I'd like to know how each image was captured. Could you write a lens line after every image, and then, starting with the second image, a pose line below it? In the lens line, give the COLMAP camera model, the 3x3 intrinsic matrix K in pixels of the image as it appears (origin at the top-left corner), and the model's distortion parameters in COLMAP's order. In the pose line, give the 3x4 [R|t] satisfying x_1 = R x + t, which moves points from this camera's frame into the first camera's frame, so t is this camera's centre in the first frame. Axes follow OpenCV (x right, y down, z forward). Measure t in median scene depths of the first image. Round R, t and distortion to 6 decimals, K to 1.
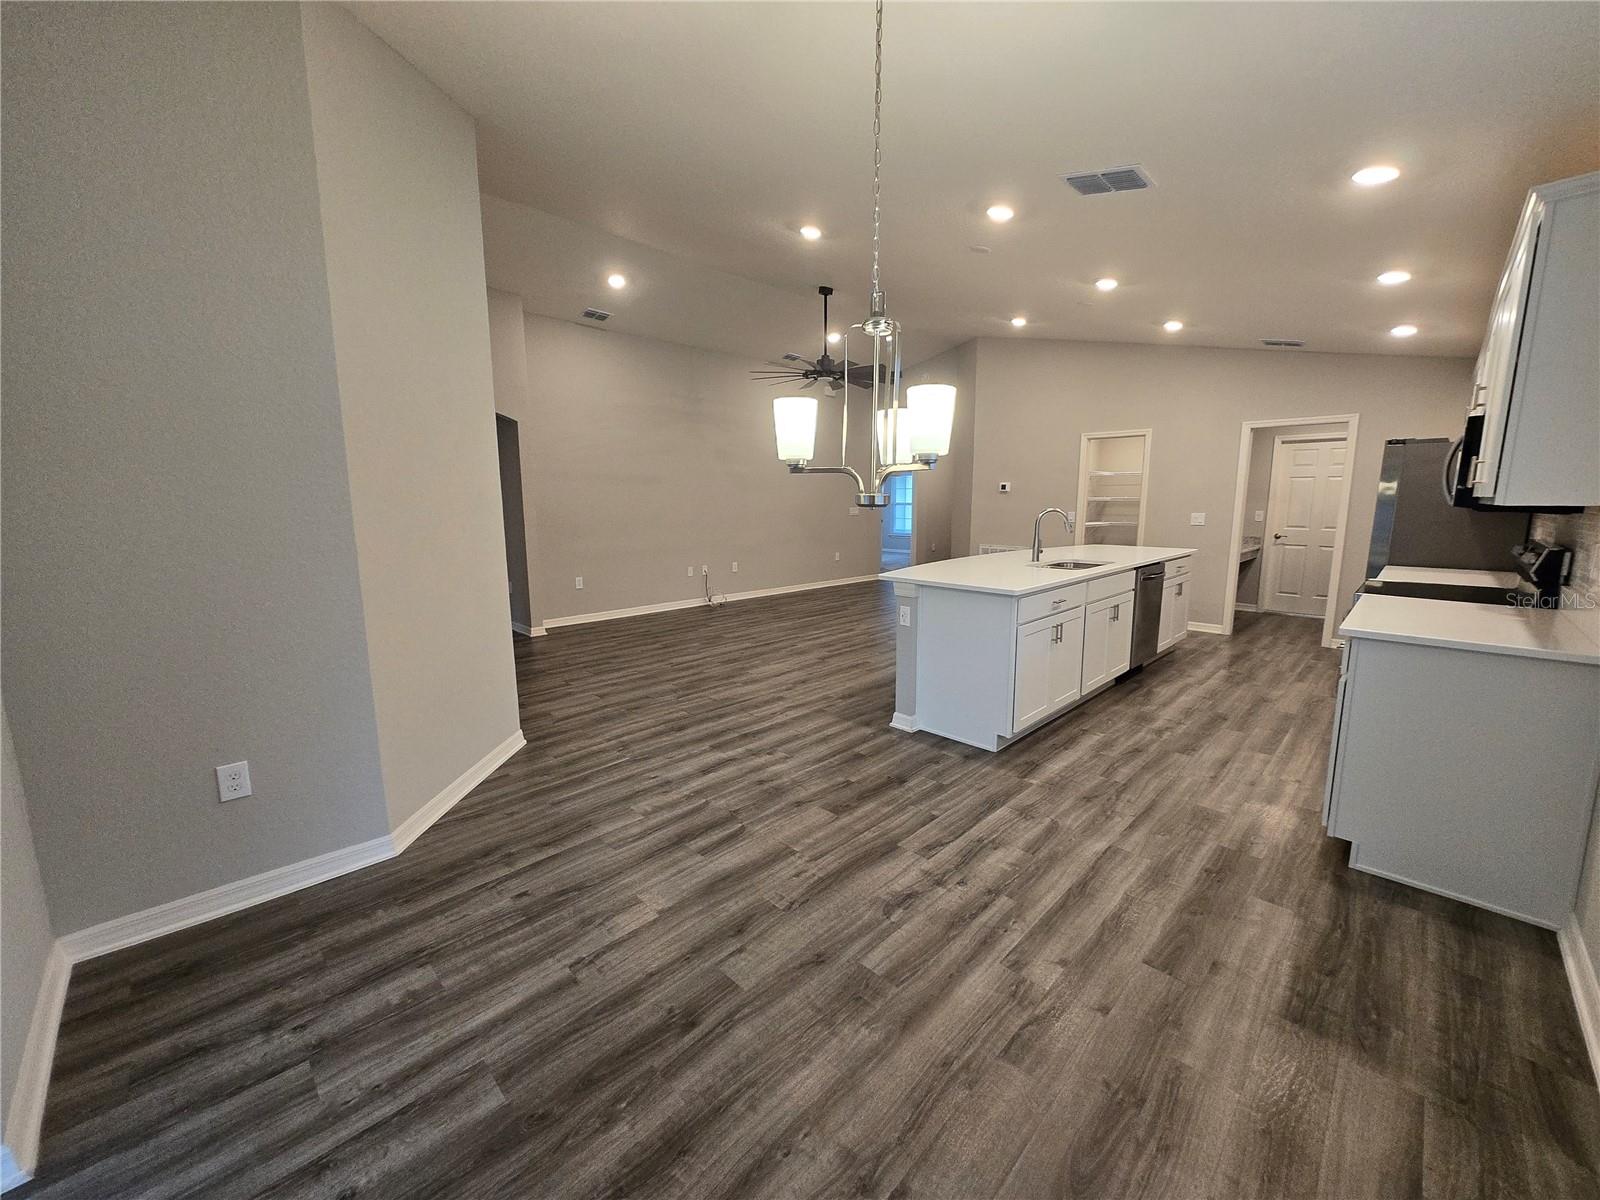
lens RADIAL K [[634.7, 0, 798.9], [0, 634.7, 588.9], [0, 0, 1]] dist [-0.007697, 0.002045]
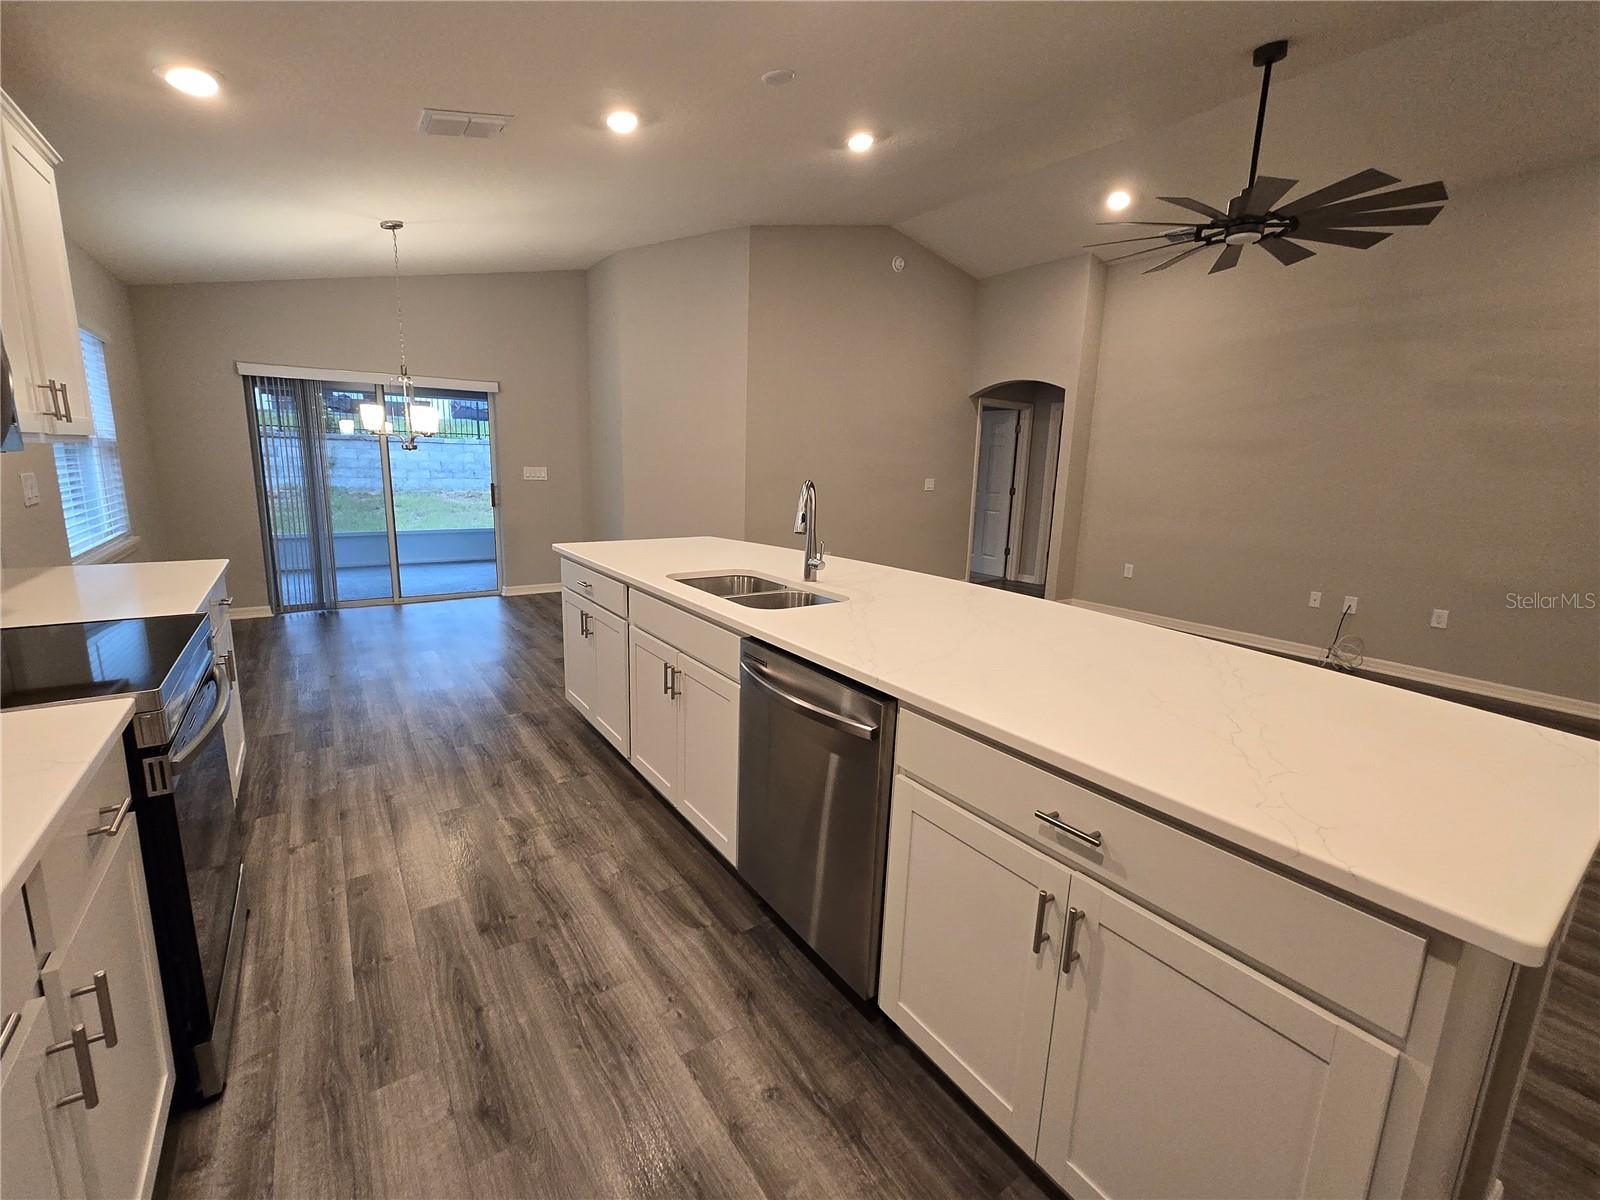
lens RADIAL K [[681.9, 0, 805.7], [0, 681.9, 591.2], [0, 0, 1]] dist [0.000029, -0.000331]
pose [[-0.166017, 0.183559, -0.968888, 1.637283], [-0.170235, 0.962437, 0.211506, -0.273935], [0.971318, 0.200052, -0.128533, 1.896856]]
